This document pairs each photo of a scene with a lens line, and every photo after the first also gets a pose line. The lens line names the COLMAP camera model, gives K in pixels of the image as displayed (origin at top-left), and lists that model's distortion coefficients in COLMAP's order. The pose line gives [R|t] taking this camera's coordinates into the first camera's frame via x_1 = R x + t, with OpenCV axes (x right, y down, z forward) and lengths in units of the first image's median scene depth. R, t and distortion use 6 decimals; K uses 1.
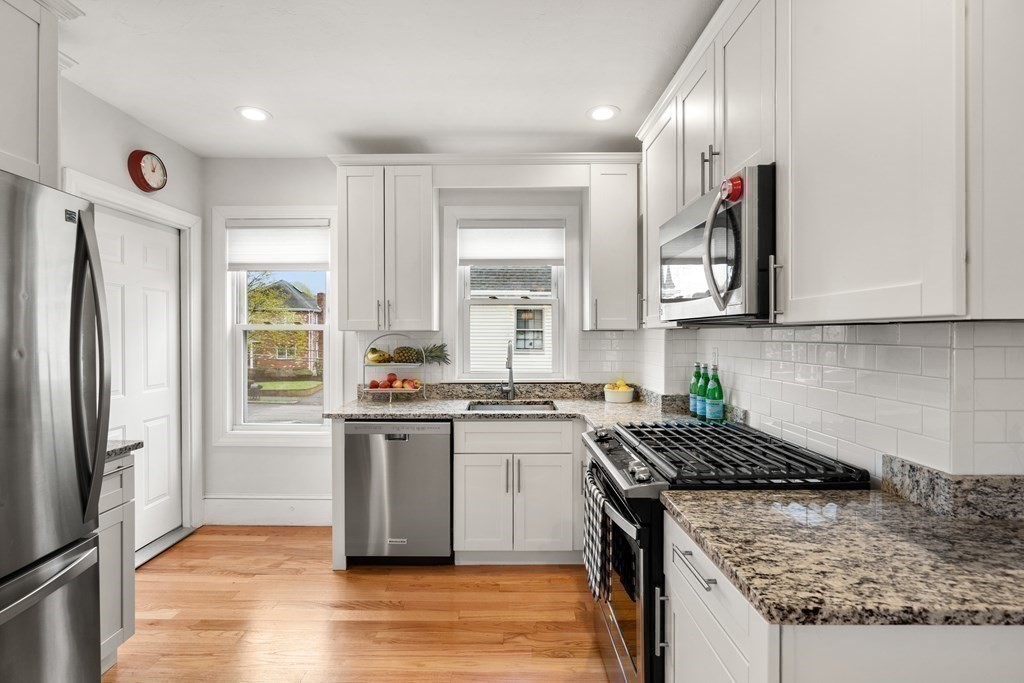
lens RADIAL K [[472.1, 0, 504.6], [0, 472.1, 338.1], [0, 0, 1]] dist [-0.004687, 0.001819]
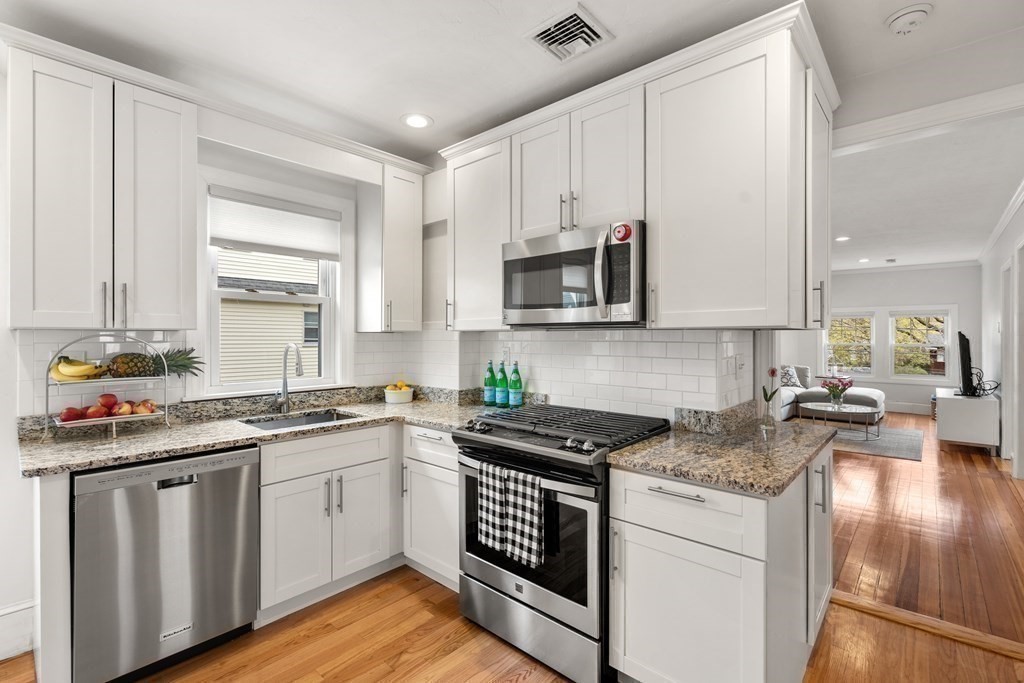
lens RADIAL K [[472.1, 0, 504.1], [0, 472.1, 339.5], [0, 0, 1]] dist [-0.004687, 0.001819]
pose [[0.663380, -0.000895, 0.748282, -0.415214], [0.004887, 0.999983, -0.003136, 0.004097], [-0.748266, 0.005737, 0.663373, 0.169735]]
